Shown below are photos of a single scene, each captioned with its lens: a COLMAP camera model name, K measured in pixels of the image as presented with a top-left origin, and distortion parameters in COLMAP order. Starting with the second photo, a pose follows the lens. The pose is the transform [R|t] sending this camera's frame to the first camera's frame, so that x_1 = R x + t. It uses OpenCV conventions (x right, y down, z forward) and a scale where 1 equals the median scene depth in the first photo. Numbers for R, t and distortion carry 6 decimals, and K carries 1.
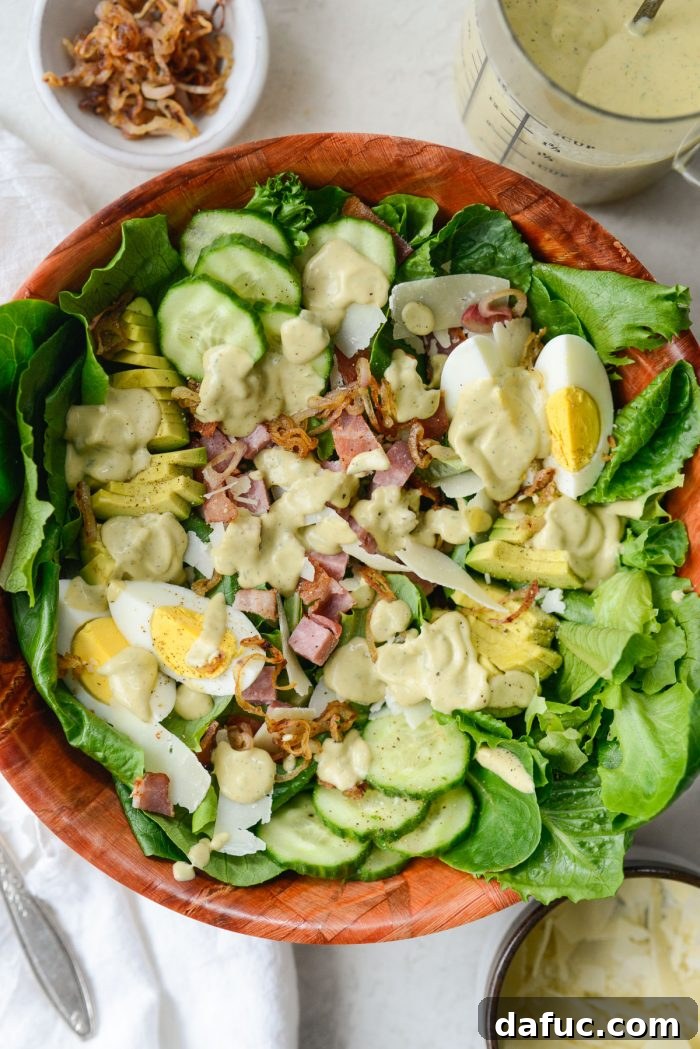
lens RADIAL K [[1659.1, 0, 350.0], [0, 1659.1, 524.5], [0, 0, 1]] dist [-0.055768, -0.211289]
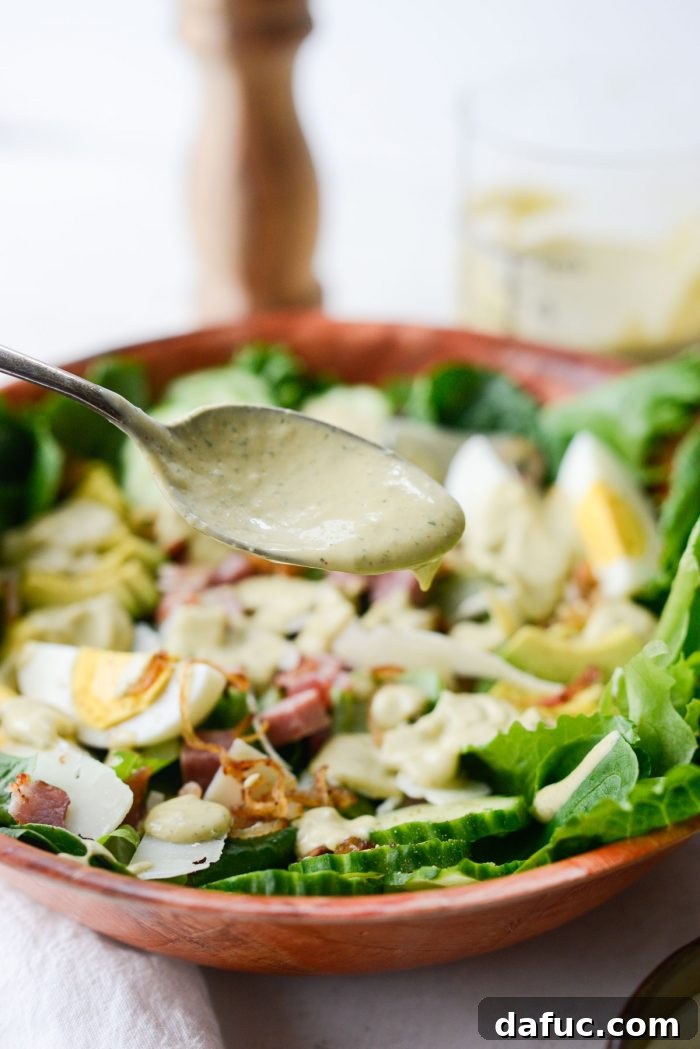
lens RADIAL K [[1659.1, 0, 350.0], [0, 1659.1, 524.5], [0, 0, 1]] dist [-0.055768, -0.211289]
pose [[0.998178, -0.055652, -0.023301, 0.023684], [0.010971, 0.547203, -0.836928, 0.636316], [0.059327, 0.835148, 0.546816, 0.542088]]
